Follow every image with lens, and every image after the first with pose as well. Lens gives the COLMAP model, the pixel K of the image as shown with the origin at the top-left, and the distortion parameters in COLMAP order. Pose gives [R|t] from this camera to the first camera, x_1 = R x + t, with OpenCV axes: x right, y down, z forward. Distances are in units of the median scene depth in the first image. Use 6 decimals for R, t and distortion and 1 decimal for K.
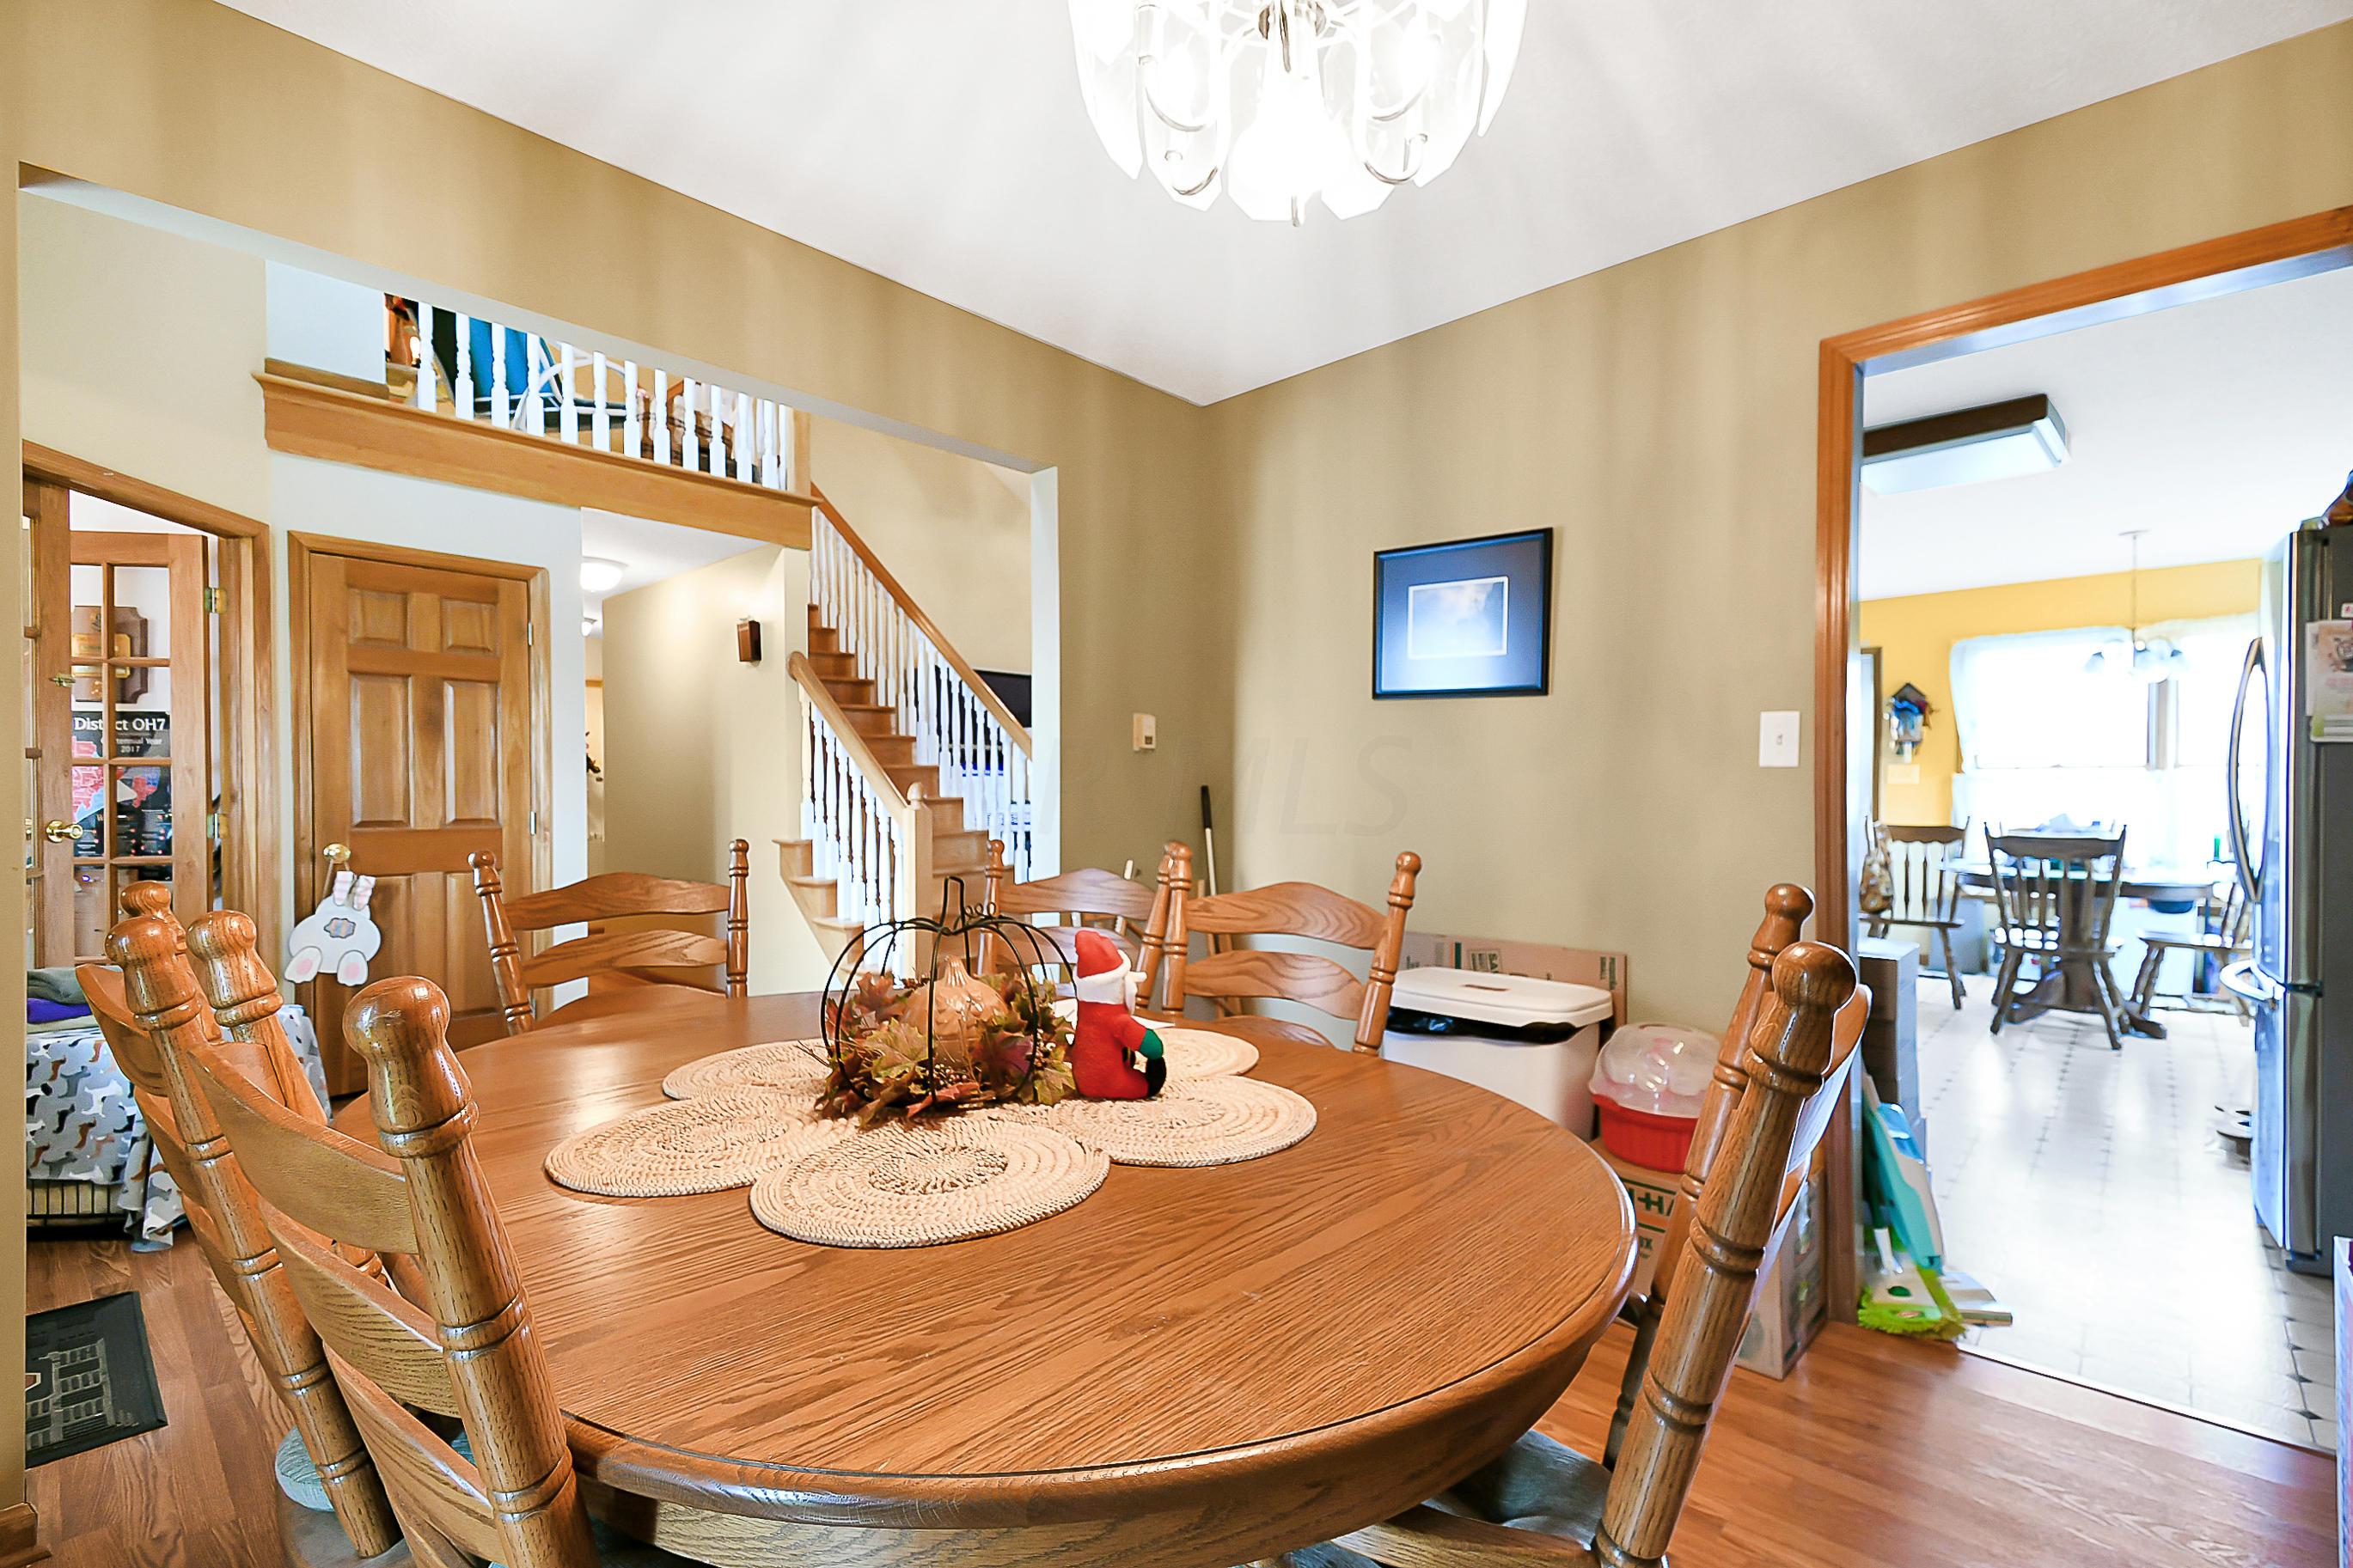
lens RADIAL K [[1060.4, 0, 1177.0], [0, 1060.4, 802.9], [0, 0, 1]] dist [0.018932, -0.012198]
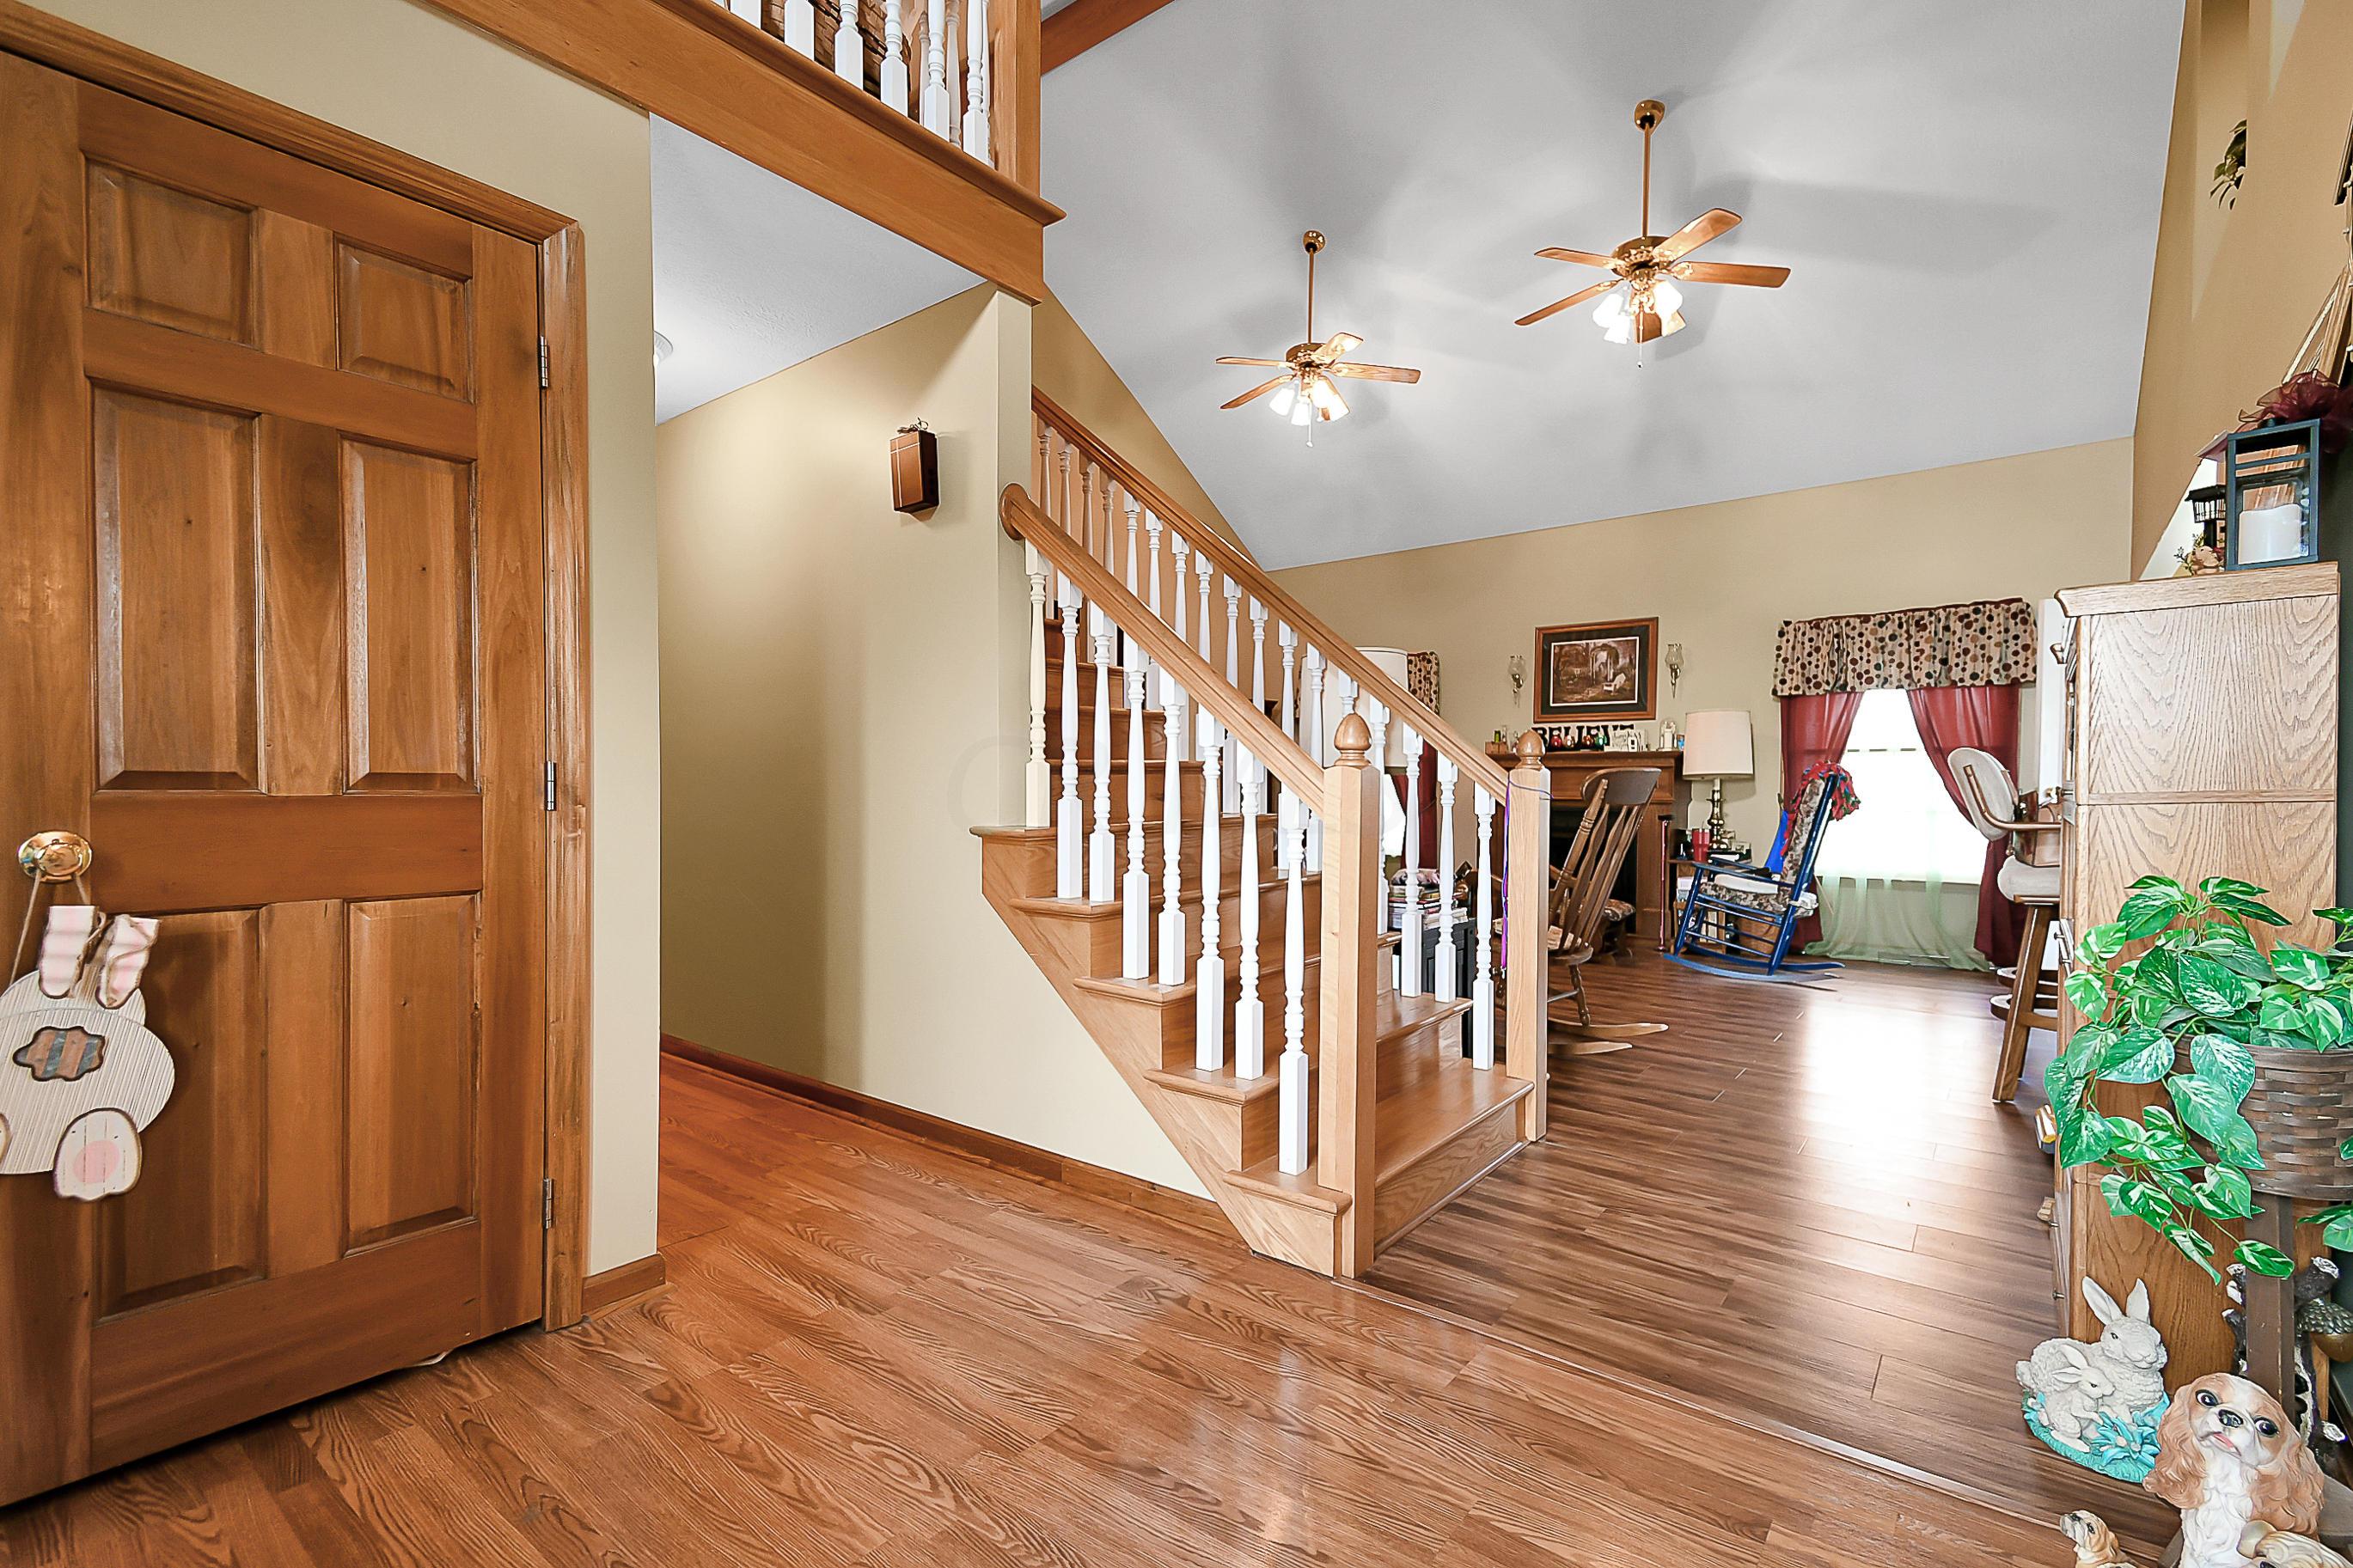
lens RADIAL K [[1060.4, 0, 1166.5], [0, 1060.4, 806.2], [0, 0, 1]] dist [0.018932, -0.012198]
pose [[0.997489, 0.005292, 0.070621, -0.355567], [-0.005791, 0.999960, 0.006862, 0.021109], [-0.070582, -0.007254, 0.997480, 0.504244]]
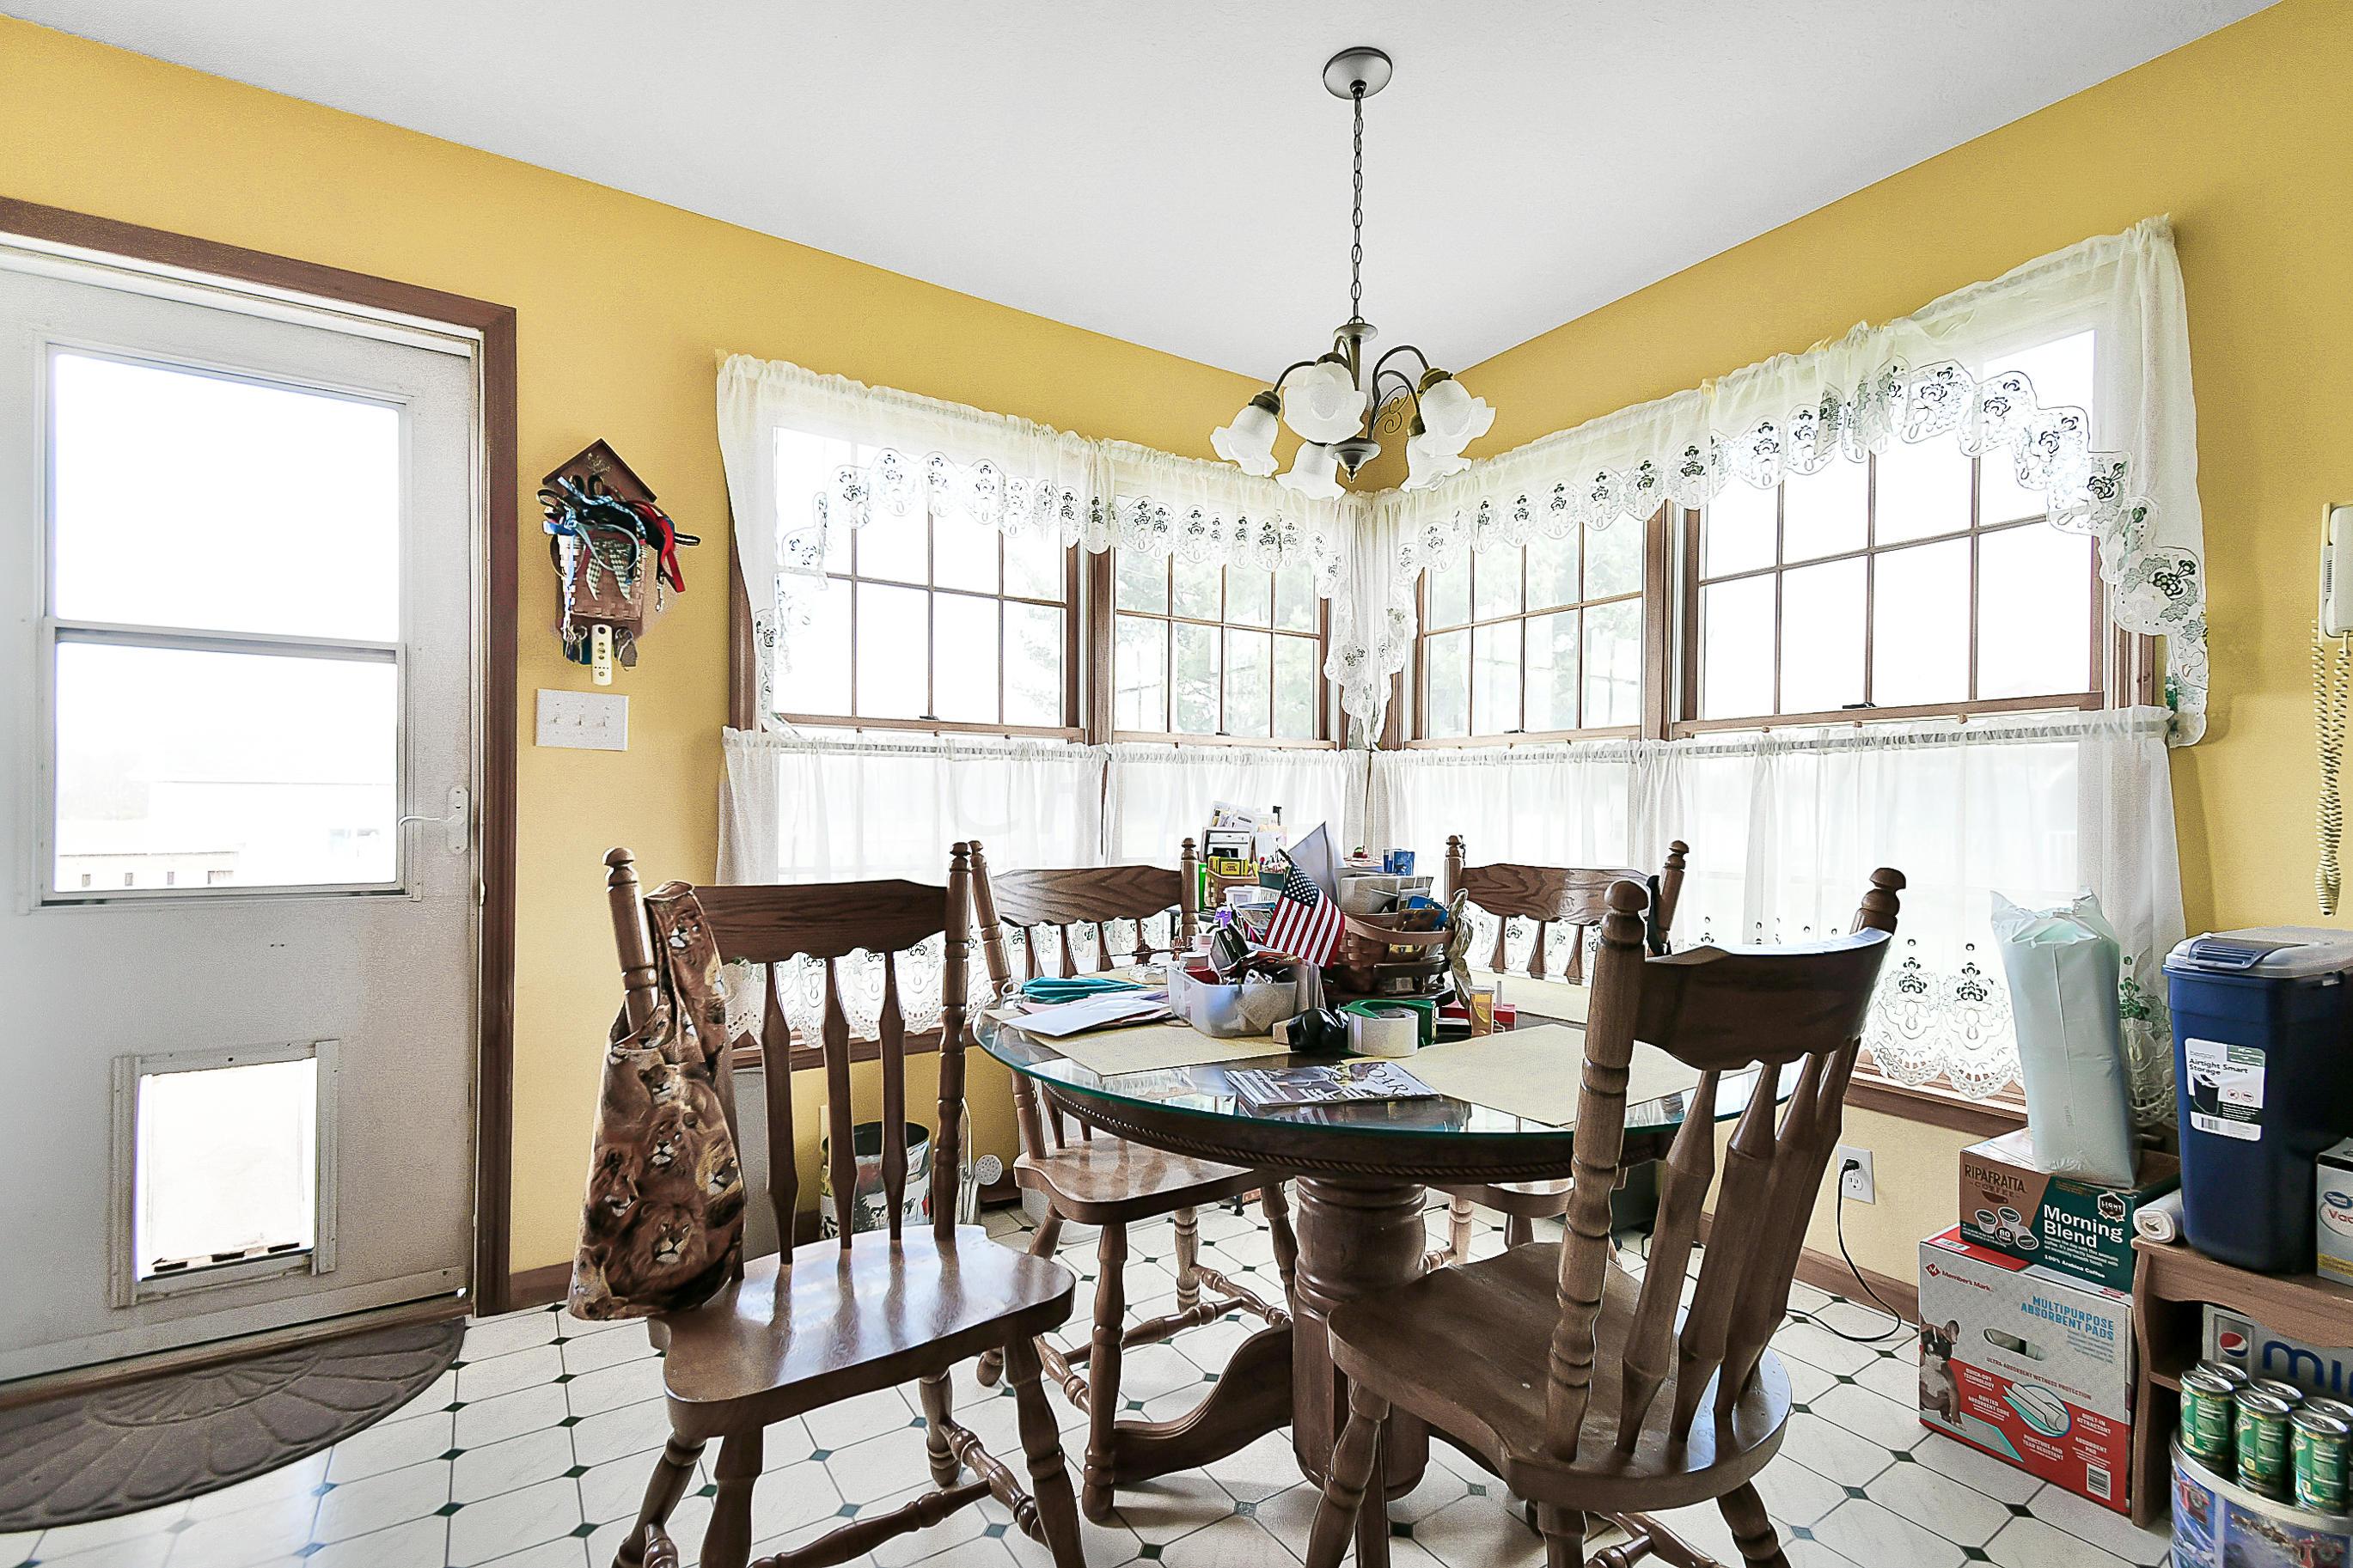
lens RADIAL K [[1060.4, 0, 1249.3], [0, 1060.4, 806.6], [0, 0, 1]] dist [0.018932, -0.012198]
pose [[0.210654, 0.007265, 0.977534, 0.591825], [0.003212, 0.999962, -0.008124, 0.004455], [-0.977555, 0.004851, 0.210623, 1.074738]]
